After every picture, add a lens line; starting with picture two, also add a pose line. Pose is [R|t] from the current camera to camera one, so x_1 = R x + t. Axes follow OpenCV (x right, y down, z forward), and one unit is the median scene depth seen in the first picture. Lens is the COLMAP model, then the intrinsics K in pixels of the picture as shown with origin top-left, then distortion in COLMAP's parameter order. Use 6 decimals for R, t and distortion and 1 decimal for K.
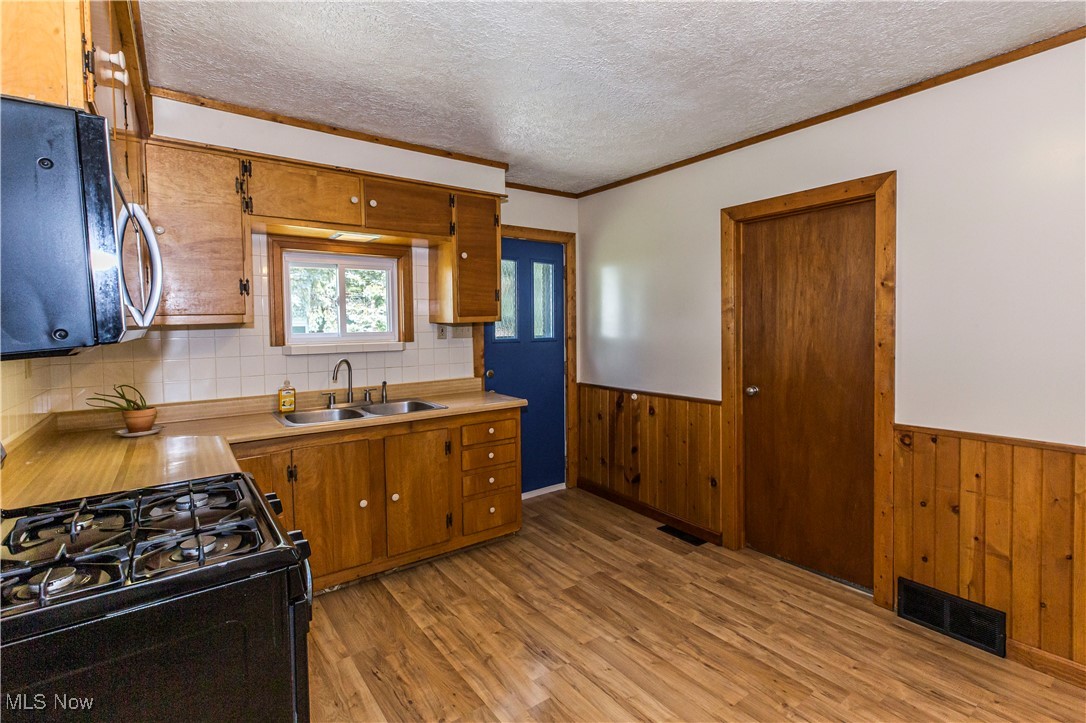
lens RADIAL K [[507.9, 0, 559.0], [0, 507.9, 341.5], [0, 0, 1]] dist [0.001664, 0.000014]
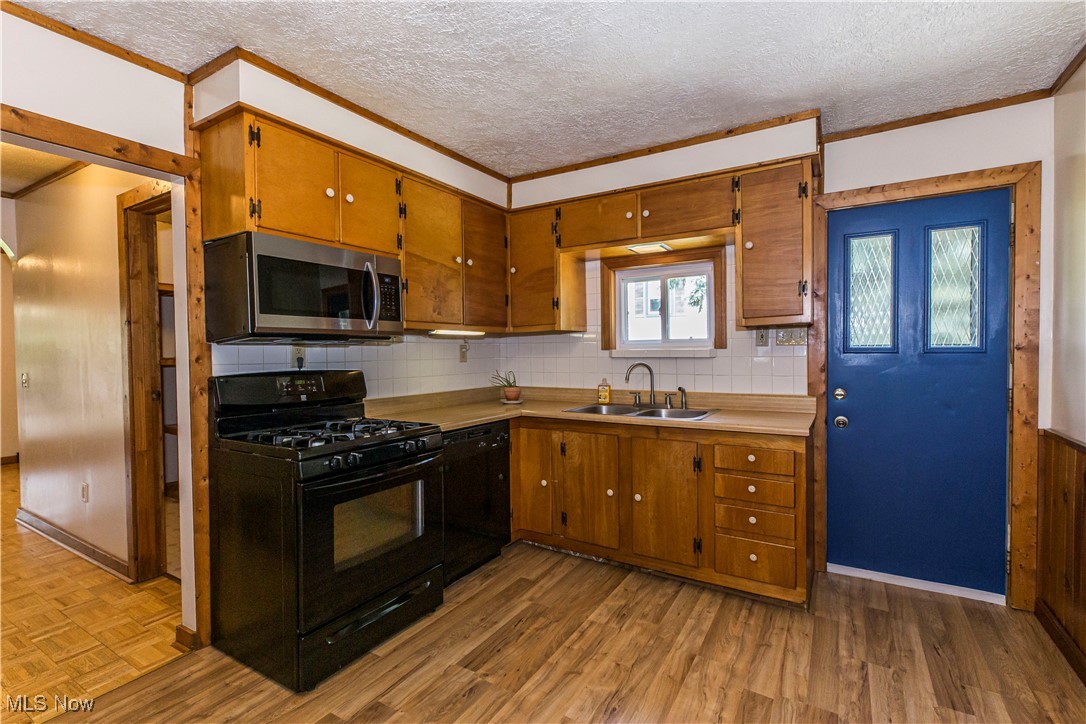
lens RADIAL K [[494.2, 0, 545.9], [0, 494.2, 359.3], [0, 0, 1]] dist [0.006877, -0.000262]
pose [[0.369638, 0.025275, -0.928832, 0.486829], [-0.026720, 0.999506, 0.016564, 0.015493], [0.928792, 0.018695, 0.370130, 0.418602]]
